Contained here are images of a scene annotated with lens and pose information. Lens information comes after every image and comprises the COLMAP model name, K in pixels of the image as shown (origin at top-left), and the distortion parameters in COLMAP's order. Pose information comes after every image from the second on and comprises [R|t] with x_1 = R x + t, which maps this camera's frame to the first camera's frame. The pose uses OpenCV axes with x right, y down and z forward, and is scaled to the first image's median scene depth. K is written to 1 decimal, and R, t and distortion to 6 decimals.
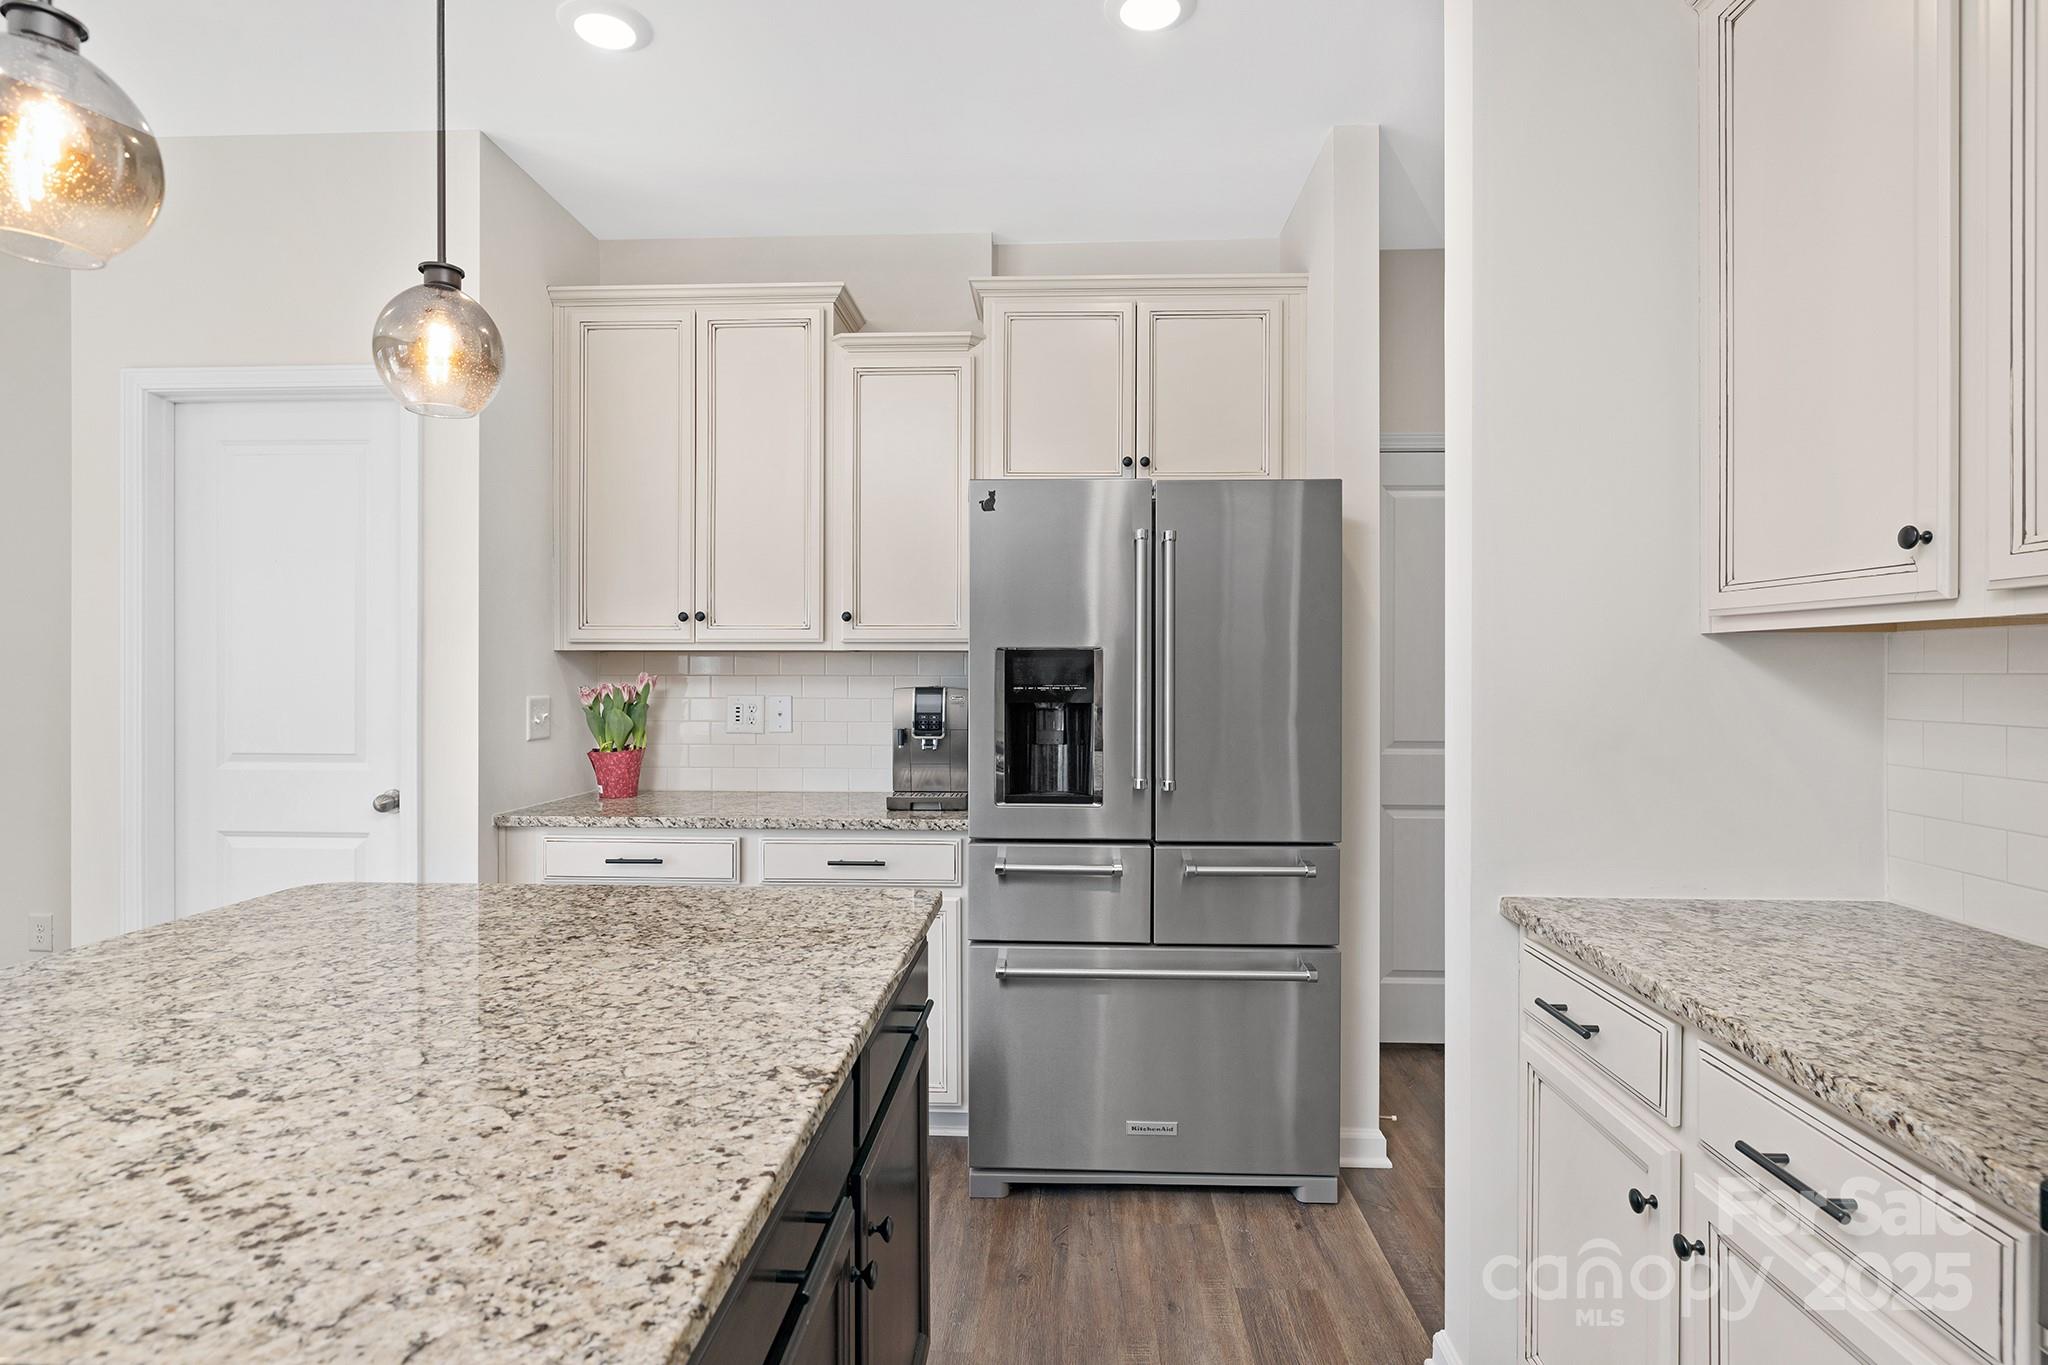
lens RADIAL K [[1062.4, 0, 1012.7], [0, 1062.4, 667.0], [0, 0, 1]] dist [0.003962, -0.001420]
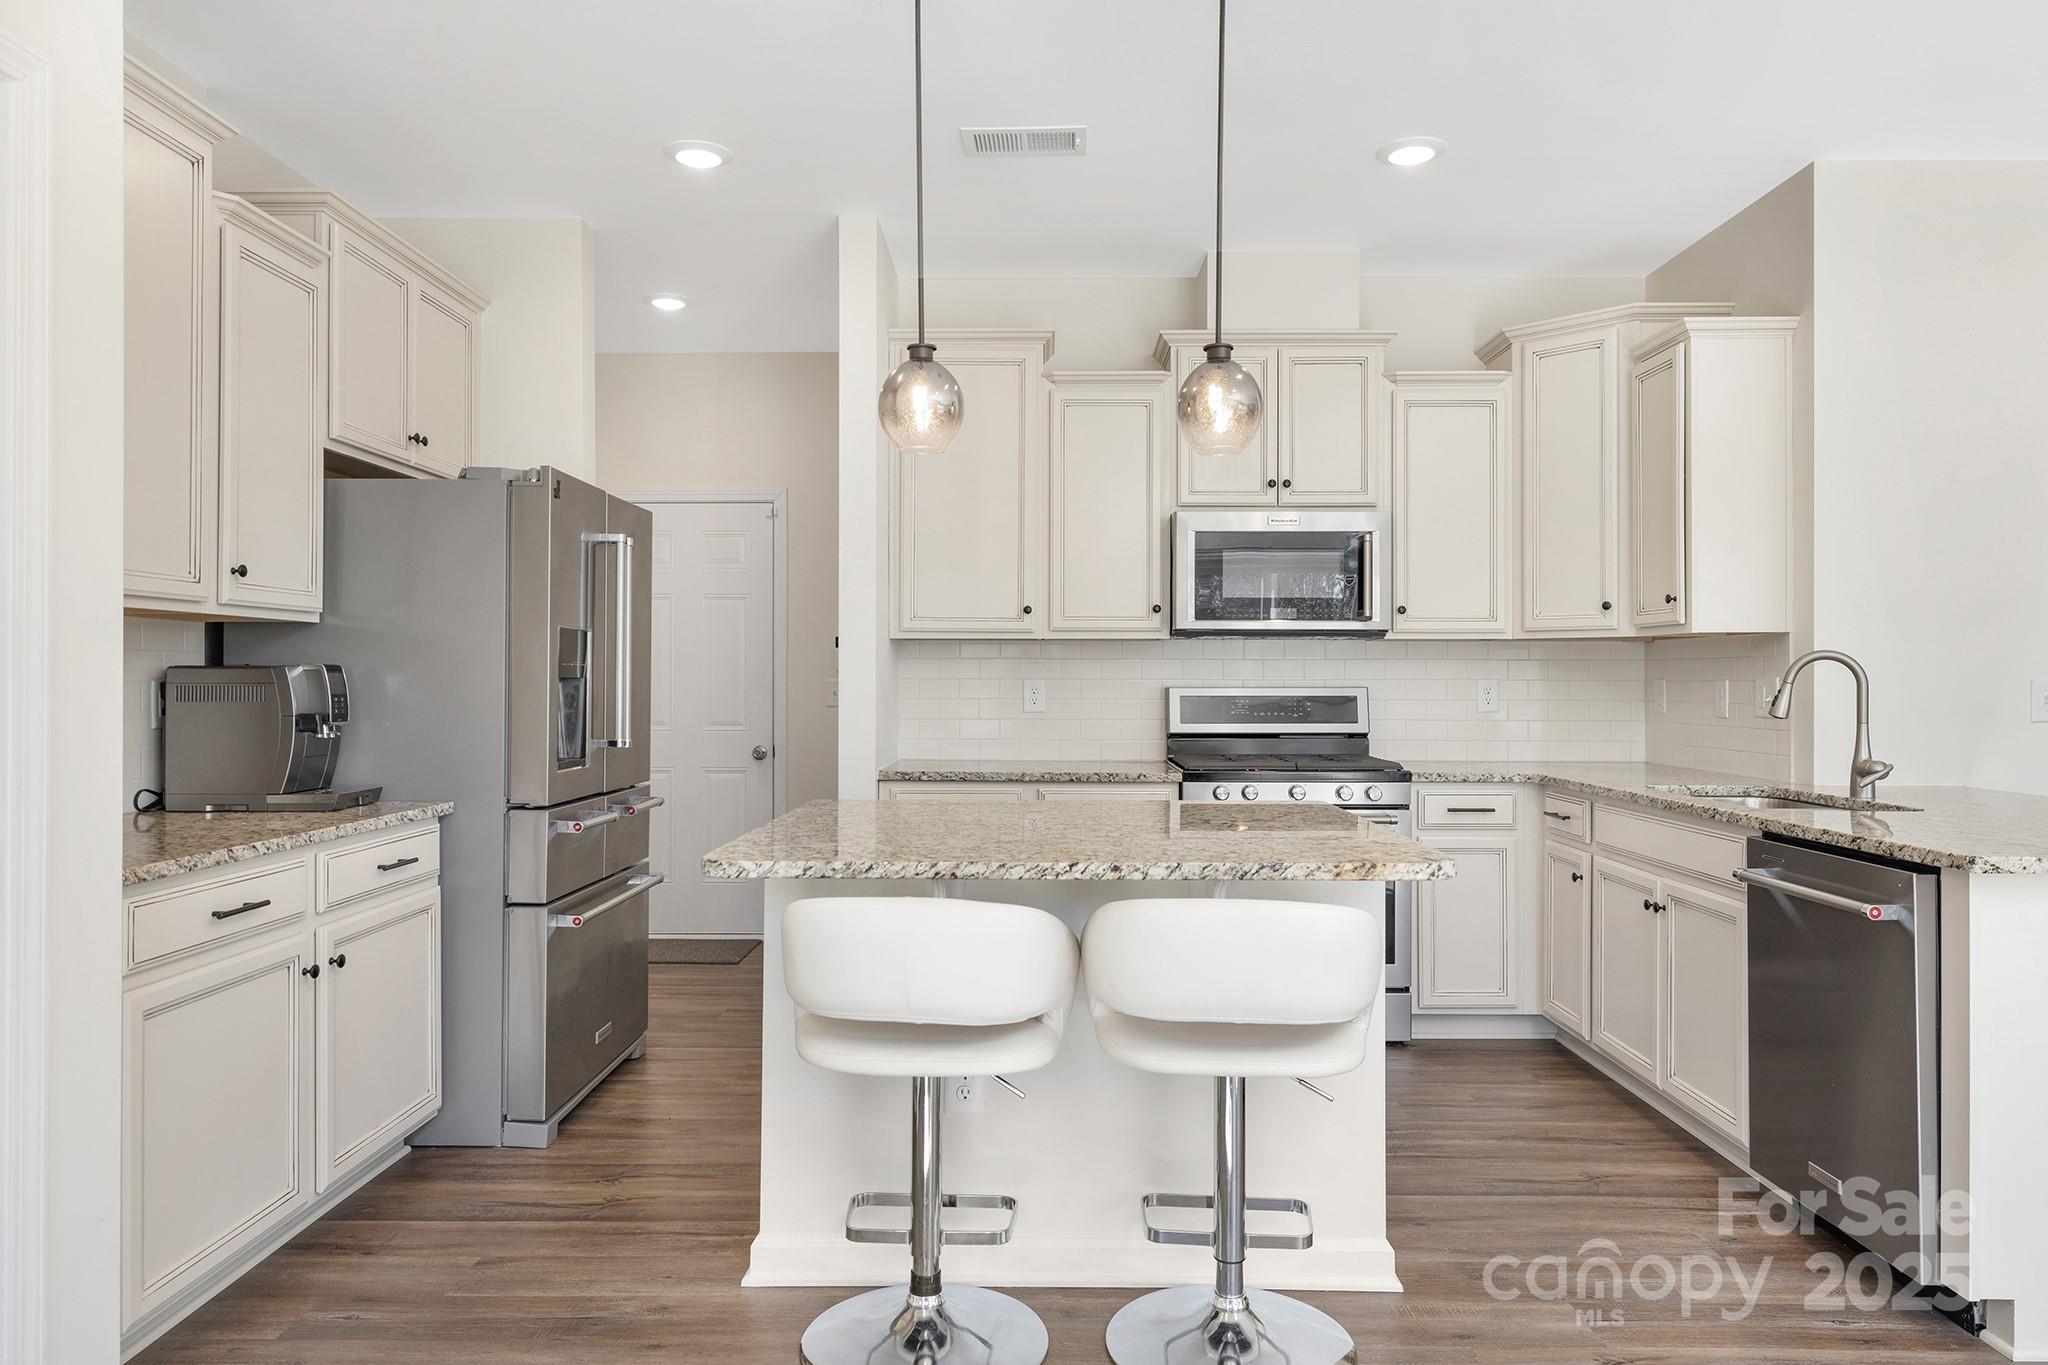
lens RADIAL K [[1307.2, 0, 1021.1], [0, 1307.2, 678.1], [0, 0, 1]] dist [-0.014361, 0.008501]
pose [[-0.033512, -0.000663, 0.999438, -1.220055], [-0.006105, 0.999981, 0.000459, 0.027843], [-0.999420, -0.006086, -0.033516, 0.517877]]
